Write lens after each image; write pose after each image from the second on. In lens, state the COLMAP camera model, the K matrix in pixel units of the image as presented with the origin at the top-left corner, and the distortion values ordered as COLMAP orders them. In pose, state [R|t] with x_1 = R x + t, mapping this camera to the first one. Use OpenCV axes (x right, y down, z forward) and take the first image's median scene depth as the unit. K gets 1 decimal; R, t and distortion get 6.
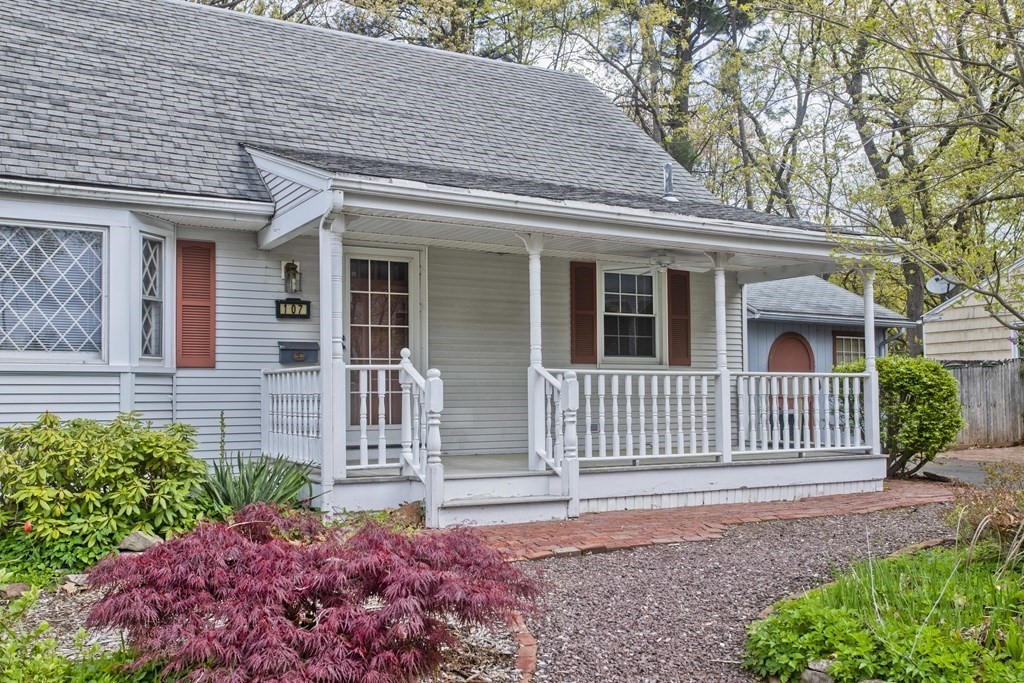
lens RADIAL K [[944.7, 0, 512.0], [0, 944.7, 341.5], [0, 0, 1]] dist [0.015227, -0.013536]
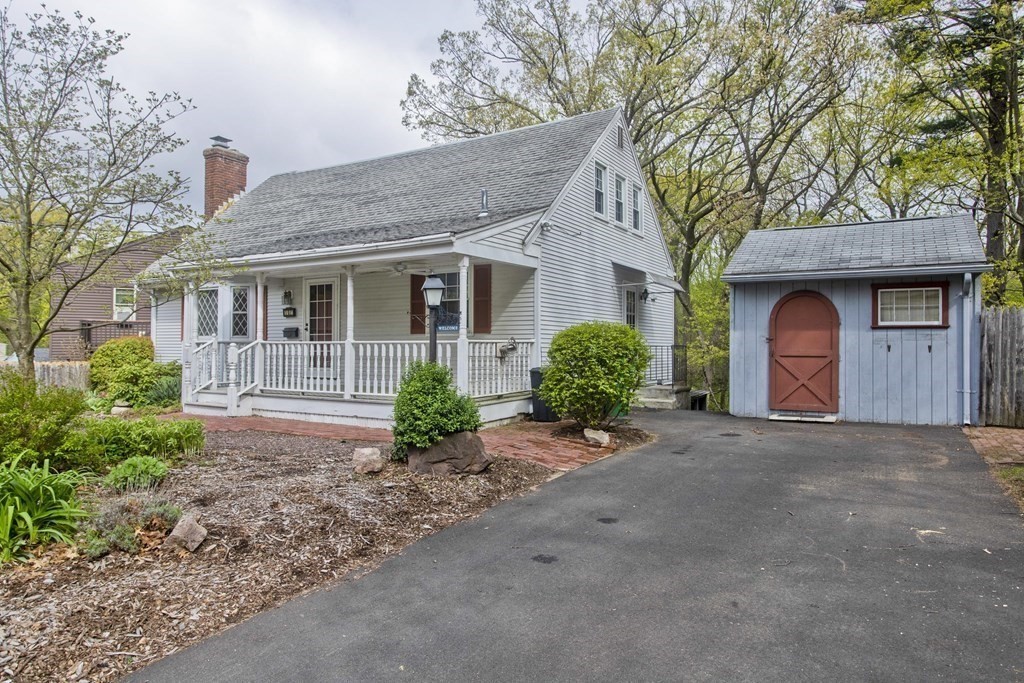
lens RADIAL K [[647.8, 0, 512.0], [0, 647.8, 341.5], [0, 0, 1]] dist [-0.000762, -0.000098]
pose [[0.483352, -0.004568, -0.875414, 1.197304], [0.047364, 0.998658, 0.020941, 0.021840], [0.874144, -0.051585, 0.482920, 0.670729]]
